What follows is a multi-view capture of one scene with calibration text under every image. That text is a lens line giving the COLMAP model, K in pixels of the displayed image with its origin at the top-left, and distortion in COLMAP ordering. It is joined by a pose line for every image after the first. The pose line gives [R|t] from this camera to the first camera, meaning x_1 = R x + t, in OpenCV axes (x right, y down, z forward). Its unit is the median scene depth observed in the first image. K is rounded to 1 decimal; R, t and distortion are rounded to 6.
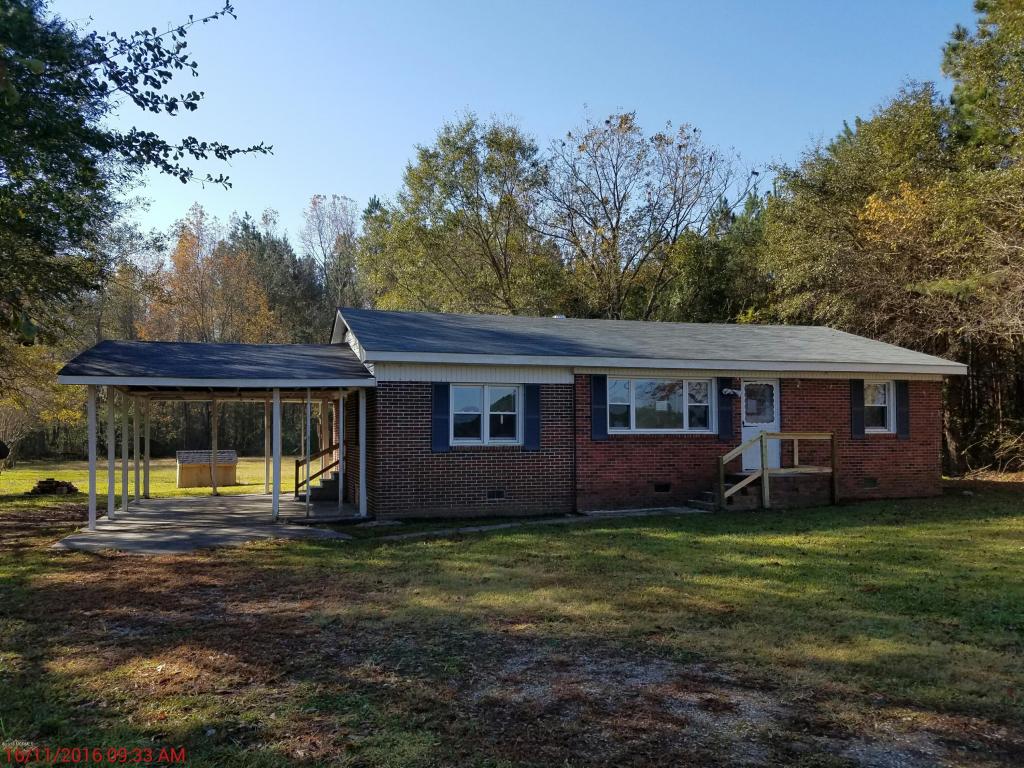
lens RADIAL K [[815.9, 0, 516.8], [0, 815.9, 400.8], [0, 0, 1]] dist [0.211244, -0.507045]
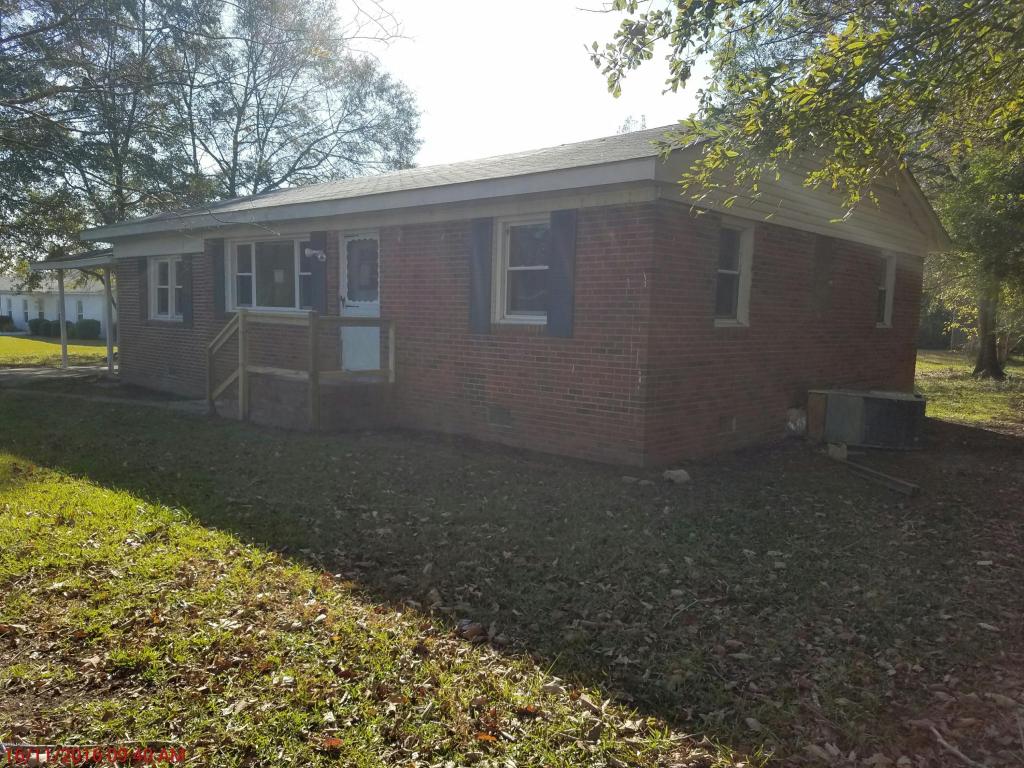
lens RADIAL K [[815.9, 0, 516.8], [0, 815.9, 400.8], [0, 0, 1]] dist [0.211244, -0.507045]
pose [[0.492786, 0.105904, -0.863682, 0.929667], [0.002059, 0.992421, 0.122865, 0.025818], [0.870148, -0.062325, 0.488833, 0.795399]]
